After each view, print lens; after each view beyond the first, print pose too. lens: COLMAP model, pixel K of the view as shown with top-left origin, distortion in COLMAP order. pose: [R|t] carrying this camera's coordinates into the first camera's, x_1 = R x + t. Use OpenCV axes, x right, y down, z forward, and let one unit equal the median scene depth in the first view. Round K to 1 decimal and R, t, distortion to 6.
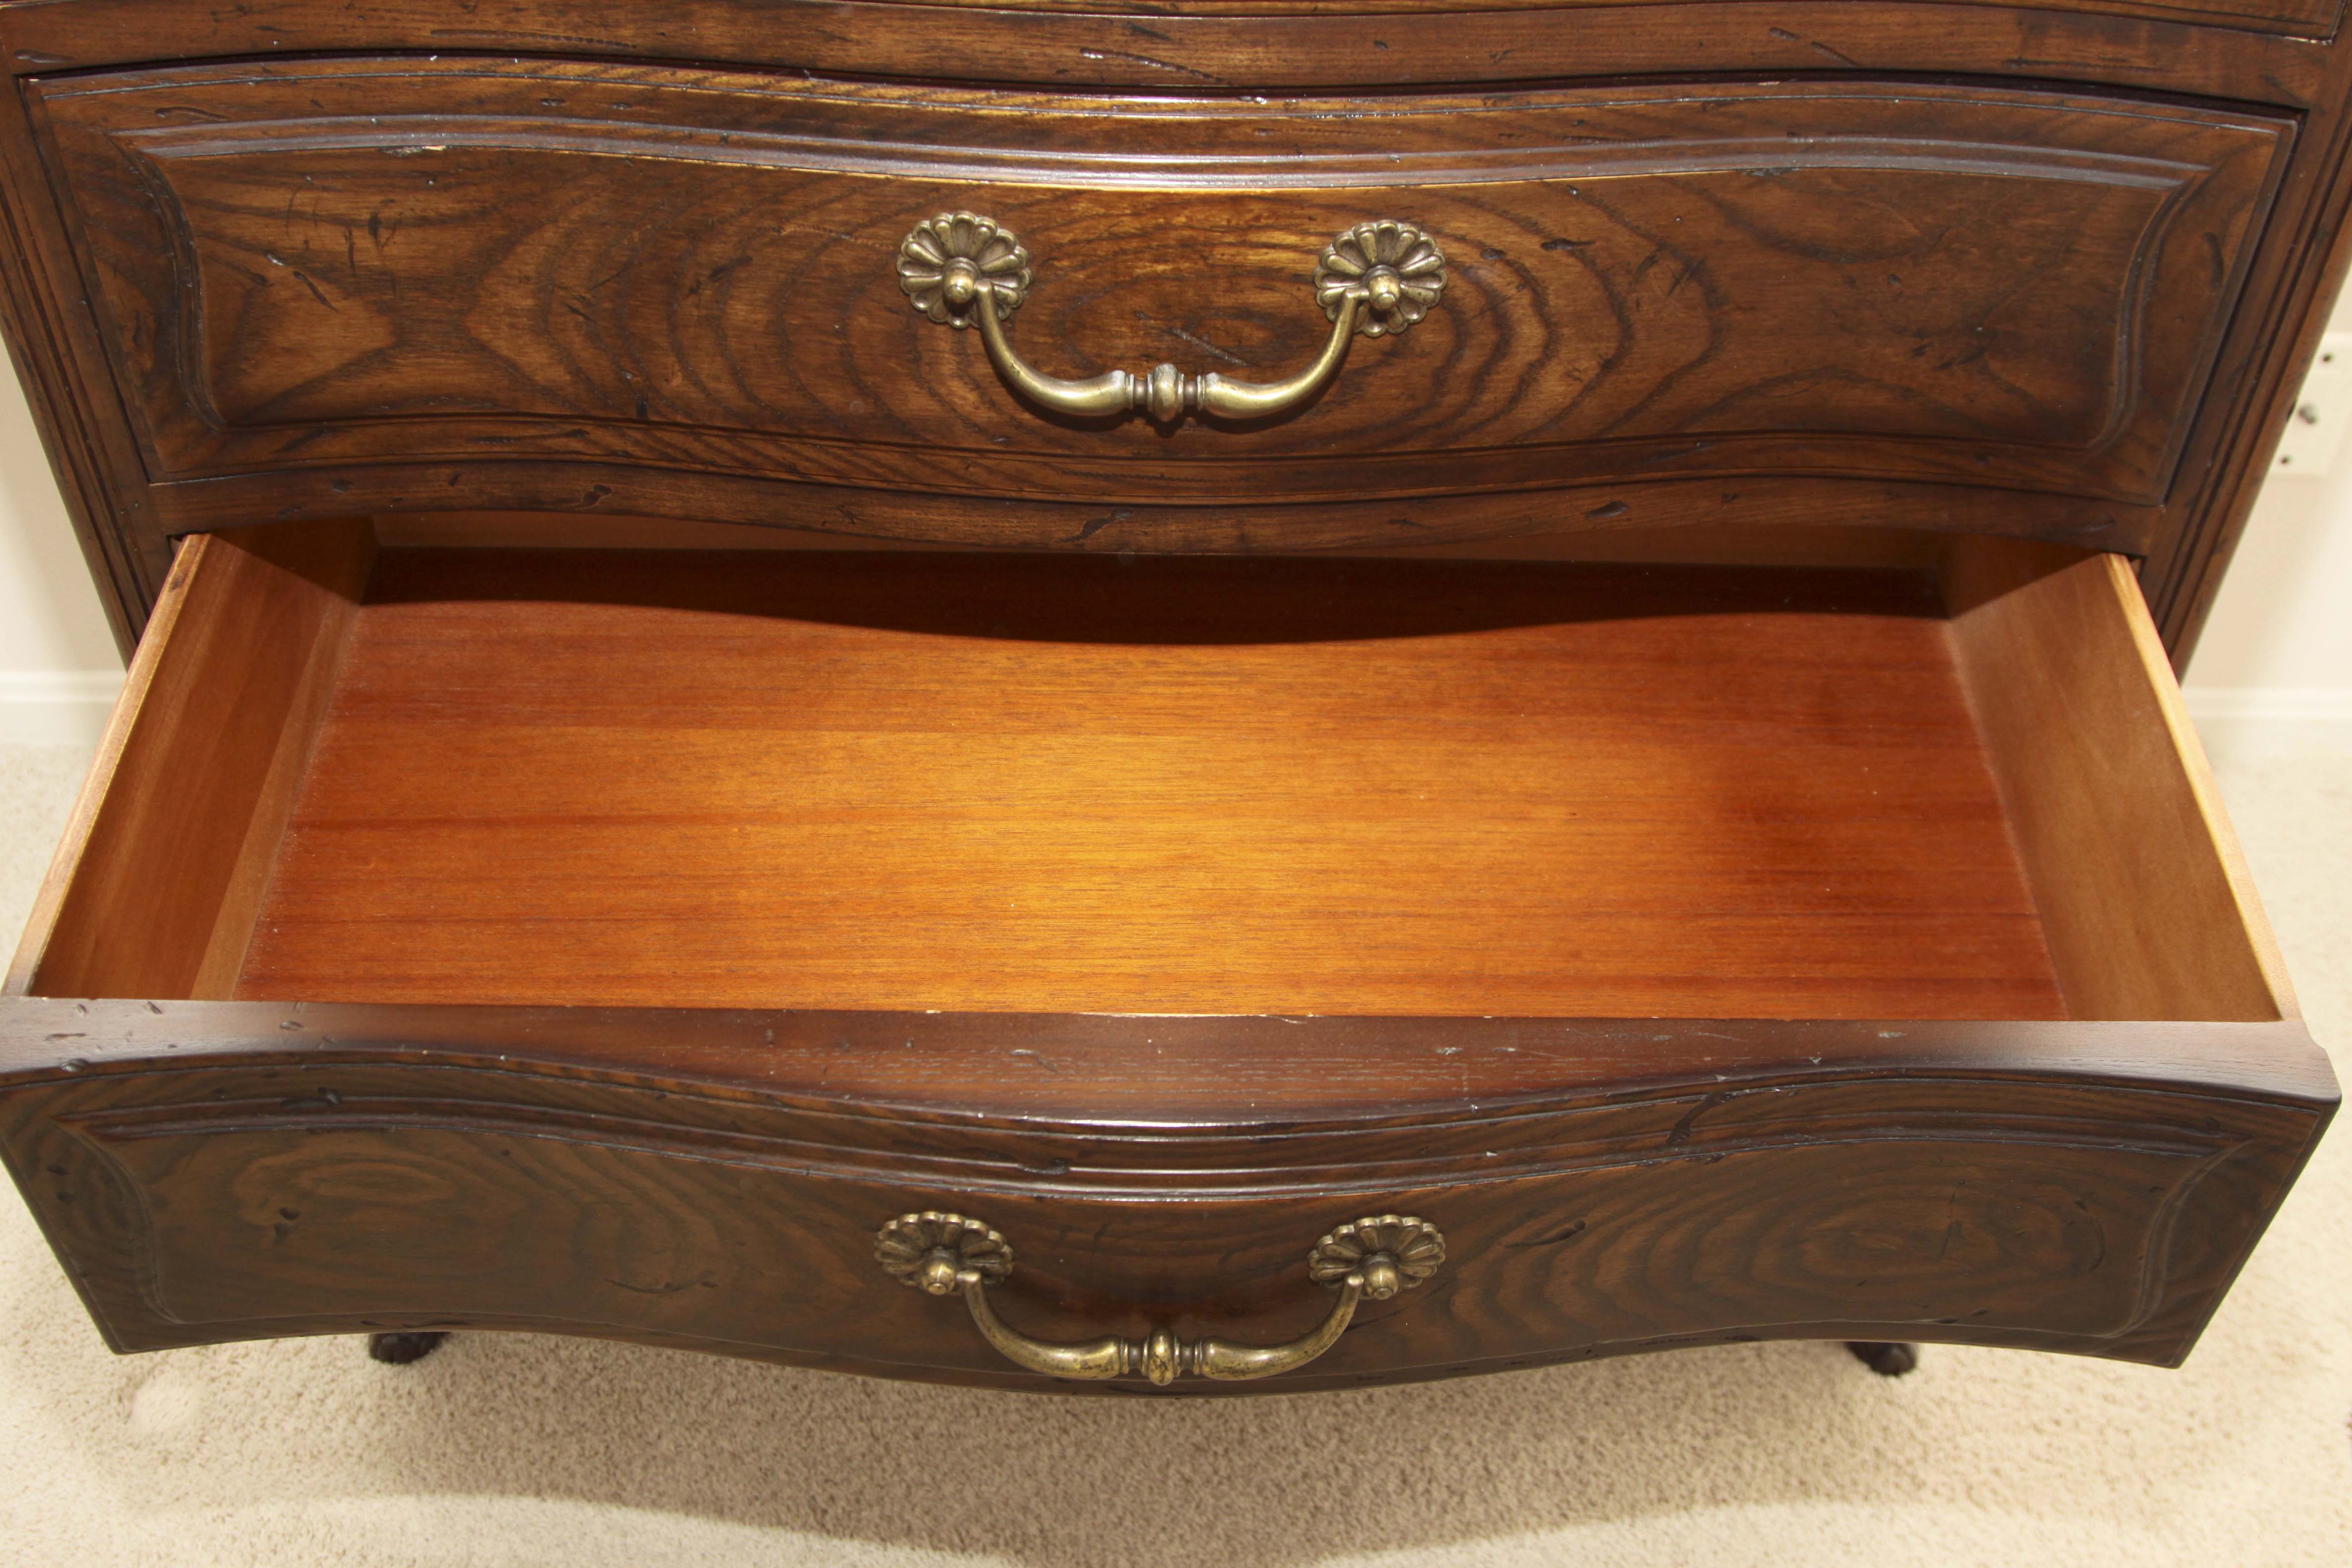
lens RADIAL K [[2532.1, 0, 1156.9], [0, 2532.1, 768.3], [0, 0, 1]] dist [-0.112945, 0.000000]
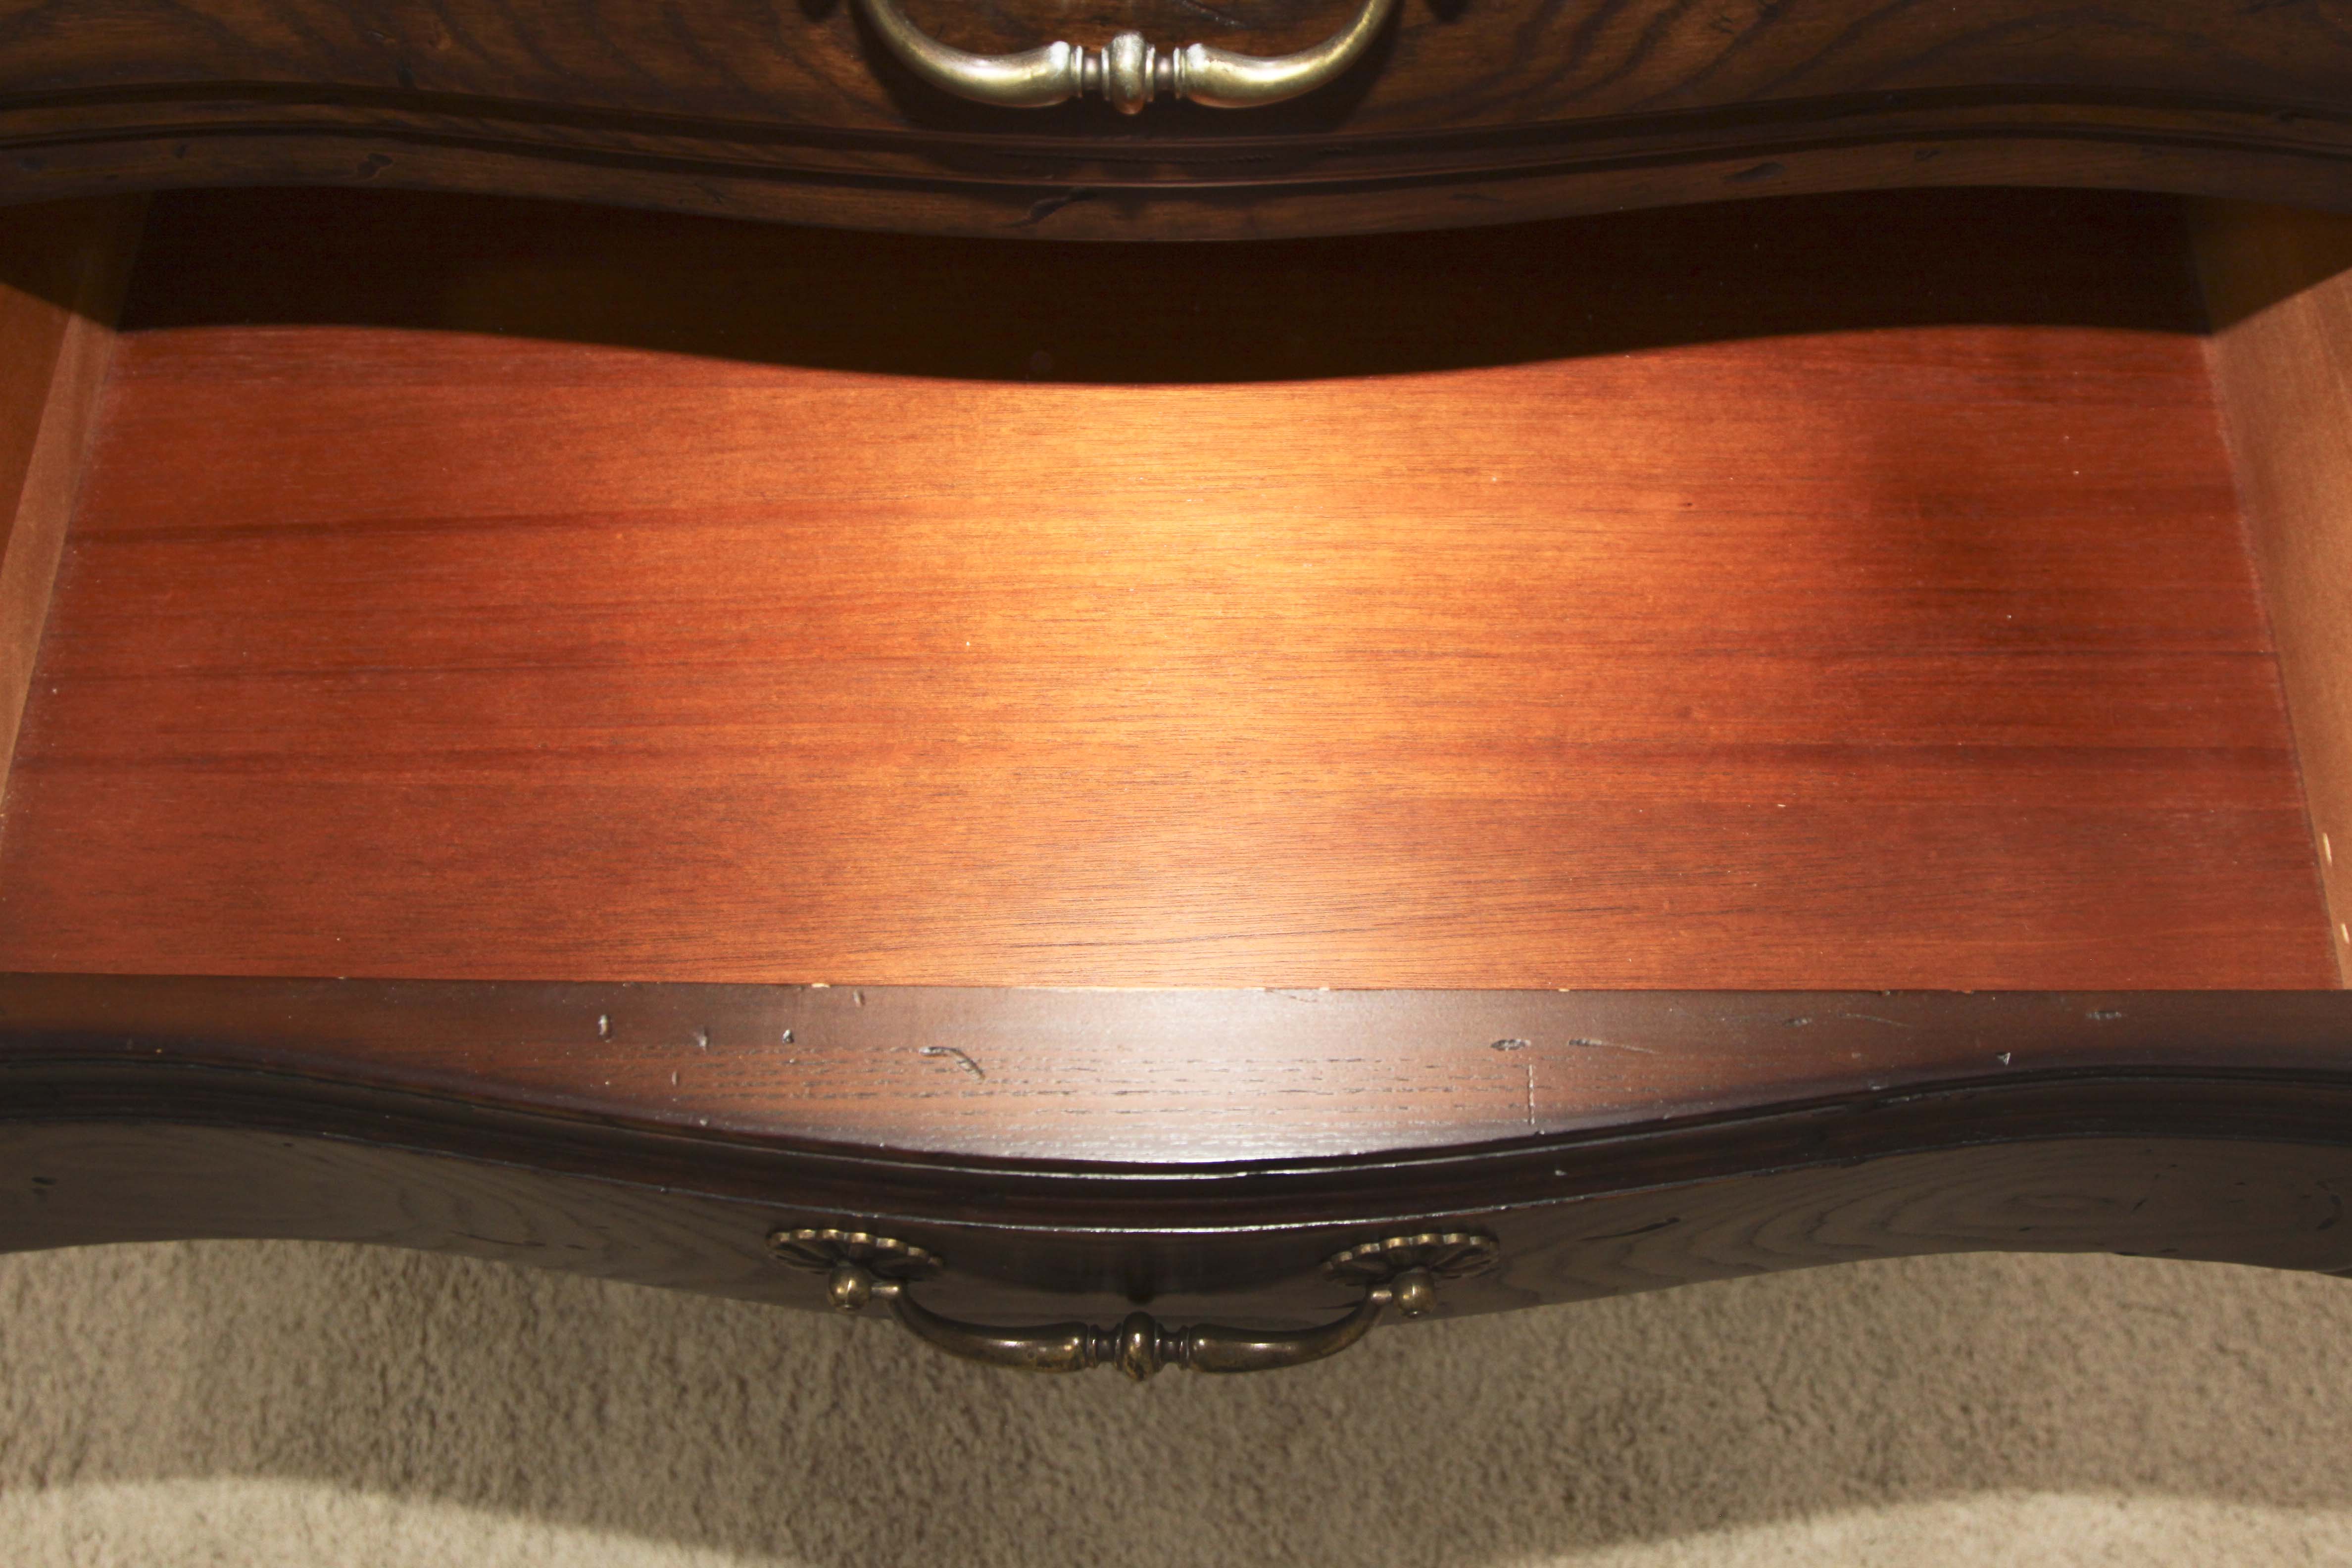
lens RADIAL K [[2532.1, 0, 1173.4], [0, 2532.1, 788.4], [0, 0, 1]] dist [-0.112945, 0.000000]
pose [[0.999615, -0.002510, -0.027625, 0.028453], [0.010884, 0.951523, 0.307385, -0.144493], [0.025514, -0.307567, 0.951184, 0.239056]]
